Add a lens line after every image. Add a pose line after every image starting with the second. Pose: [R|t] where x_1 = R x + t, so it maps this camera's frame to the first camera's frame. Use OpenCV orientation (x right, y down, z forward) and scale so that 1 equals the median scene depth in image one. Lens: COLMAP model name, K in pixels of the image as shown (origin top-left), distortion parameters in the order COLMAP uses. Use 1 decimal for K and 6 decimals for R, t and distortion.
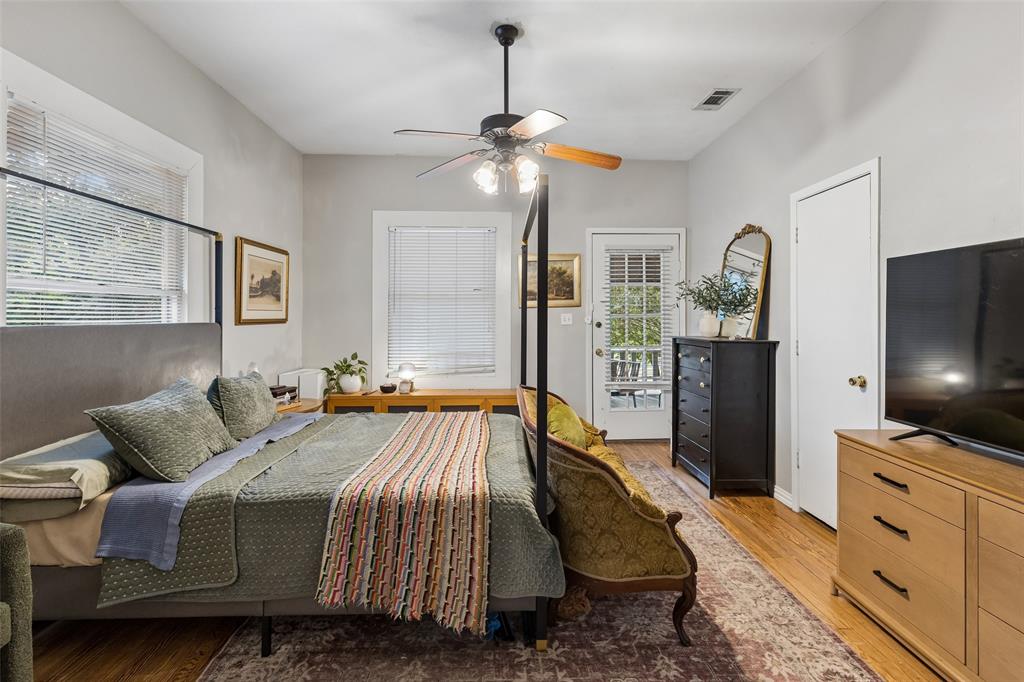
lens RADIAL K [[481.8, 0, 510.9], [0, 481.8, 321.2], [0, 0, 1]] dist [0.006265, 0.000006]
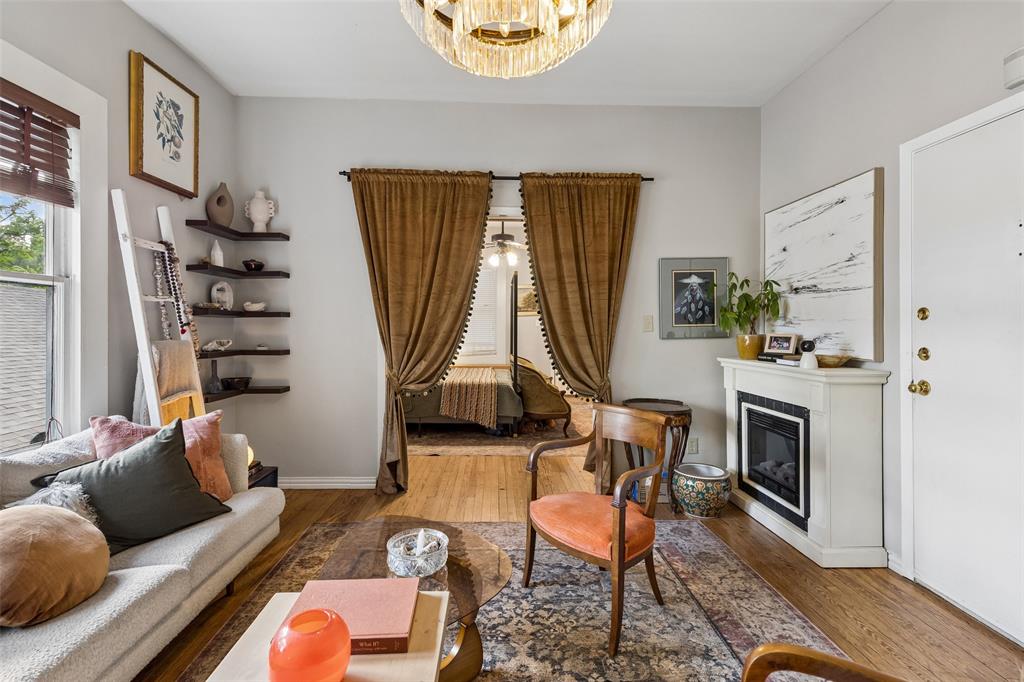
lens RADIAL K [[481.8, 0, 510.9], [0, 481.8, 321.2], [0, 0, 1]] dist [0.006265, 0.000006]
pose [[0.999888, 0.004081, 0.014408, -0.006242], [-0.003836, 0.999848, -0.017021, 0.041861], [-0.014475, 0.016963, 0.999751, -1.828710]]
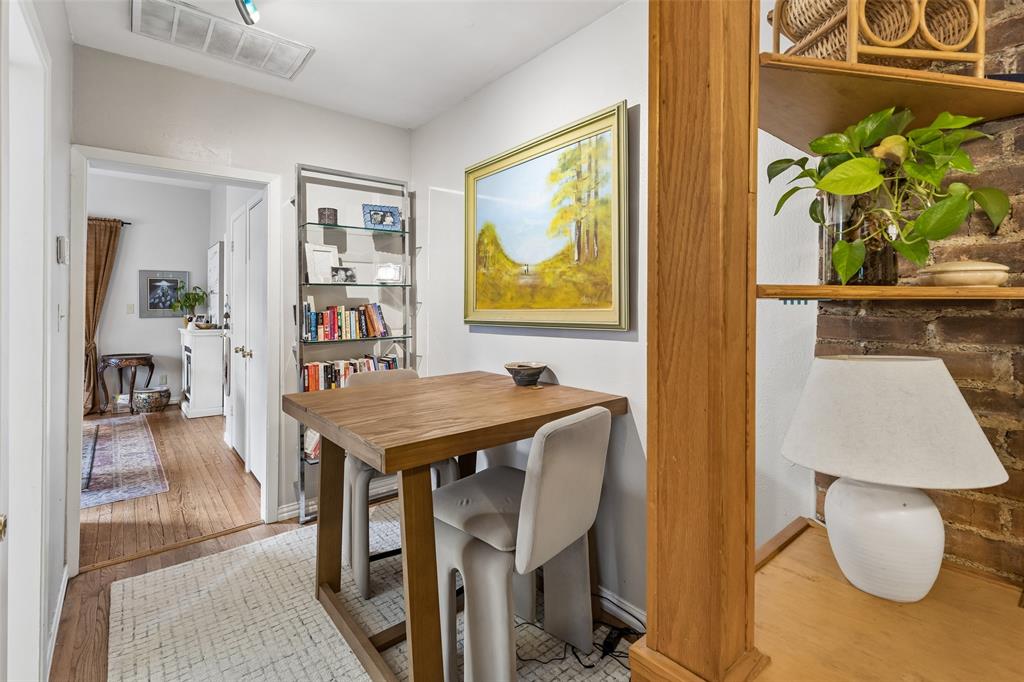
lens RADIAL K [[472.0, 0, 513.2], [0, 472.0, 307.2], [0, 0, 1]] dist [0.004685, 0.000260]
pose [[0.787492, 0.008757, 0.616262, 0.655271], [0.002784, 0.999838, -0.017766, 0.069452], [-0.616318, 0.015706, 0.787340, -4.026300]]
